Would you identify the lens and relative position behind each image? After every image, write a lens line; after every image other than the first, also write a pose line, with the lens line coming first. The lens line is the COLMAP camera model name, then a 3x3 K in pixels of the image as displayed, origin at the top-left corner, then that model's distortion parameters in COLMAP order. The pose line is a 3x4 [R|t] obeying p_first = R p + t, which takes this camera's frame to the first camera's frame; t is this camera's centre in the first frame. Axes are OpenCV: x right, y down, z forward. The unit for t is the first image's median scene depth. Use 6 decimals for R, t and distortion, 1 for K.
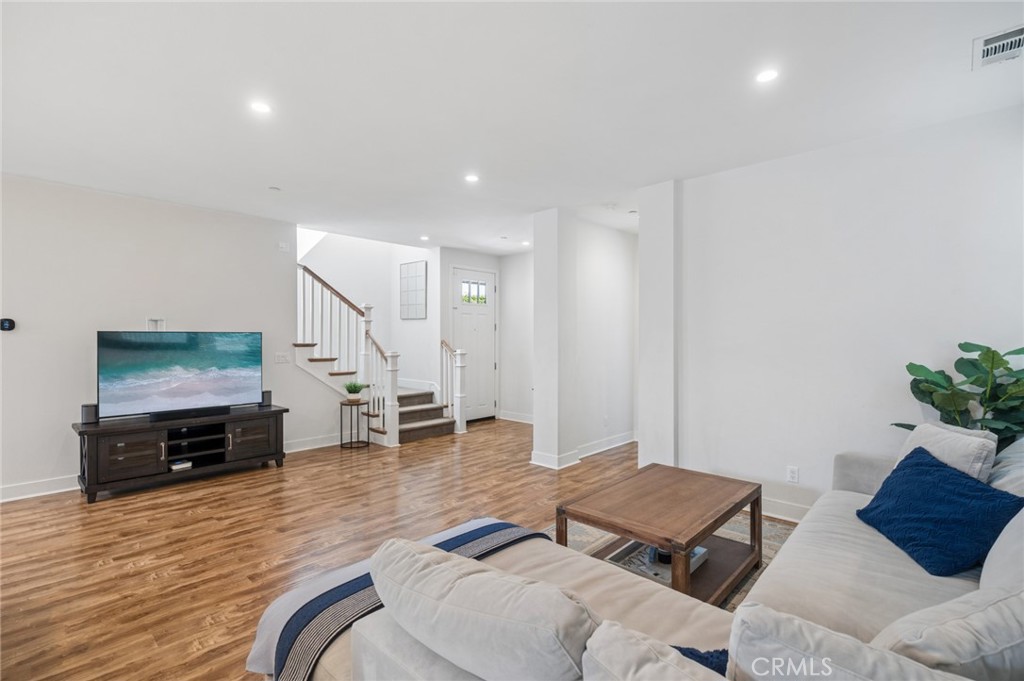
lens RADIAL K [[470.0, 0, 516.5], [0, 470.0, 345.2], [0, 0, 1]] dist [0.002245, 0.000199]
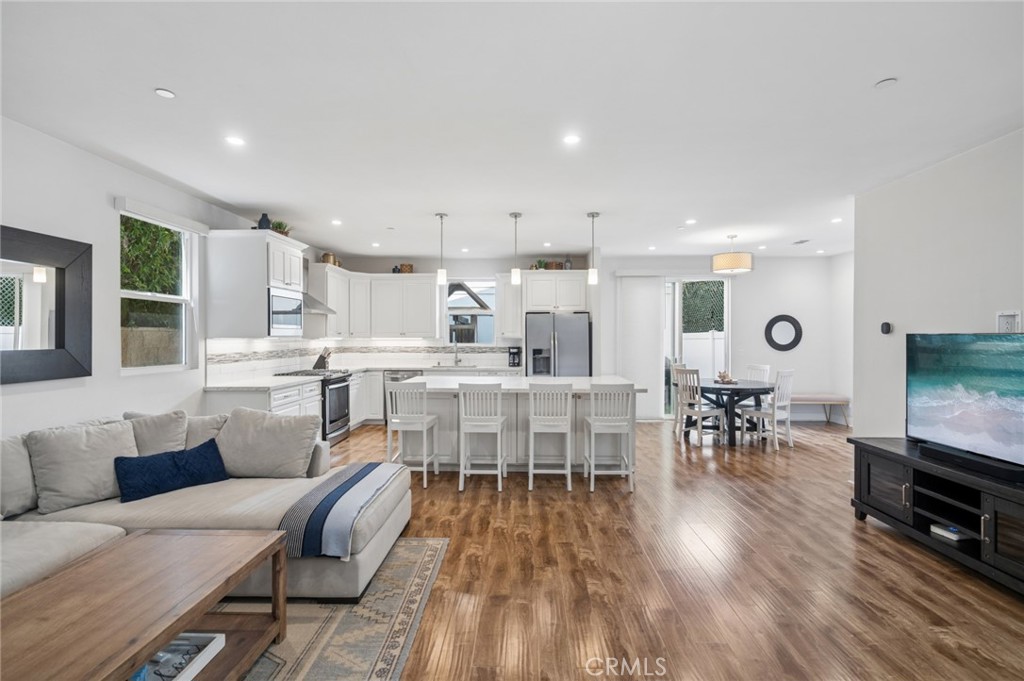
lens RADIAL K [[470.0, 0, 516.5], [0, 470.0, 345.2], [0, 0, 1]] dist [0.002245, 0.000199]
pose [[-0.757040, 0.007261, -0.653329, 0.193694], [-0.008898, 0.999731, 0.021421, -0.020806], [0.653308, 0.022031, -0.756771, 1.132438]]
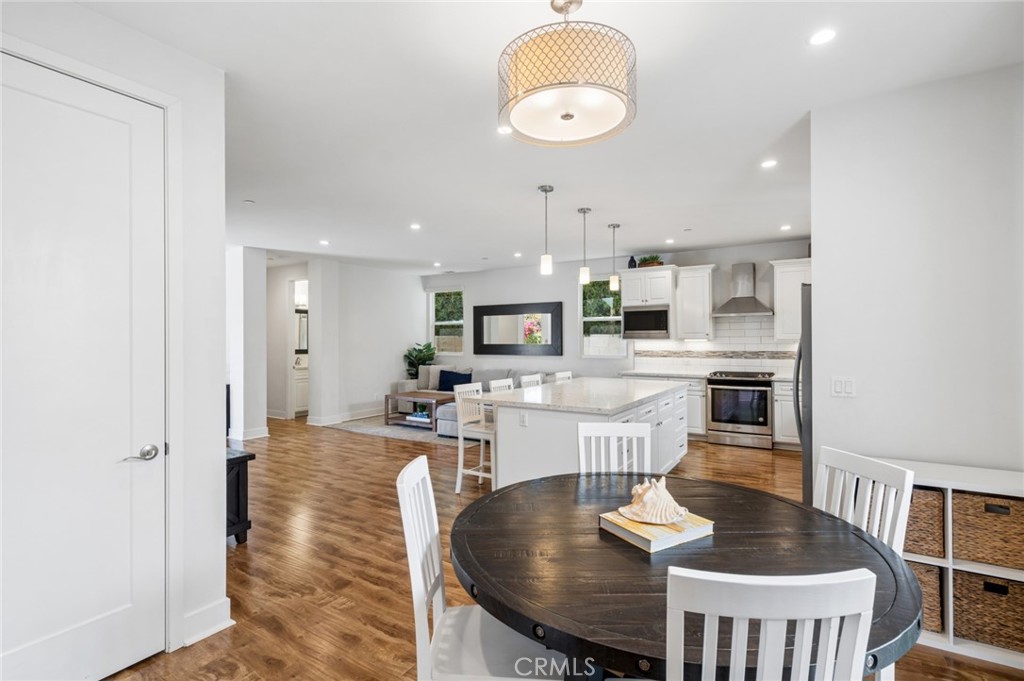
lens RADIAL K [[480.5, 0, 508.1], [0, 480.5, 335.1], [0, 0, 1]] dist [0.000130, 0.000026]
pose [[-0.172951, 0.007312, 0.984903, -1.657466], [0.009053, 0.999942, -0.005834, -0.020273], [-0.984889, 0.007907, -0.173007, 0.616784]]
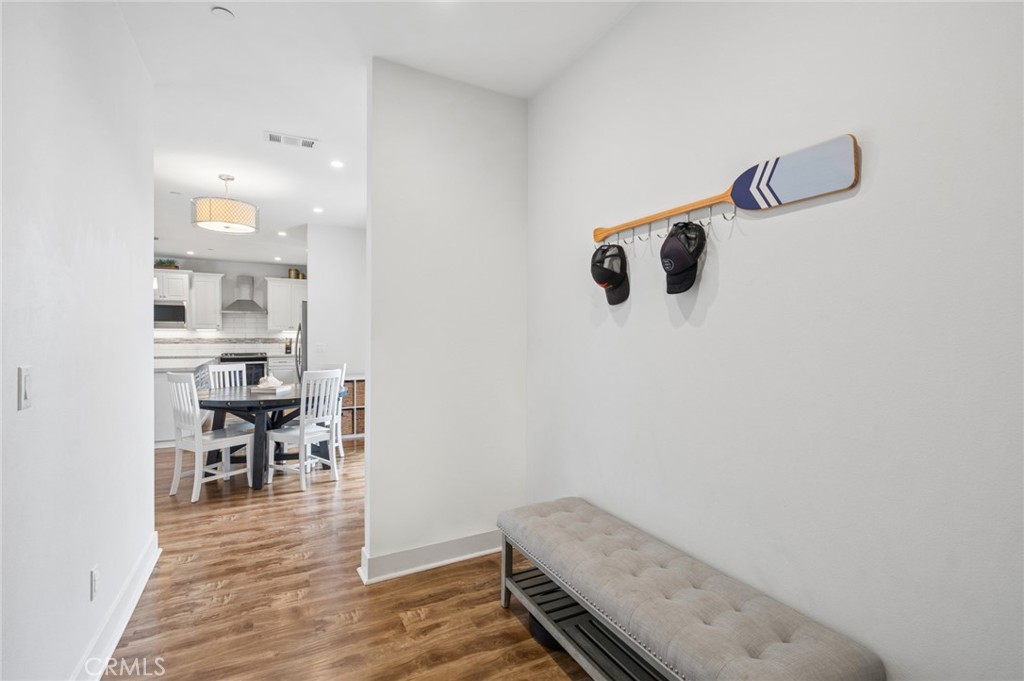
lens RADIAL K [[470.0, 0, 516.5], [0, 470.0, 345.2], [0, 0, 1]] dist [0.002245, 0.000199]
pose [[-0.943396, -0.011844, 0.331458, -2.144698], [-0.003340, 0.999651, 0.026217, 0.001574], [-0.331653, 0.023626, -0.943106, 1.219172]]
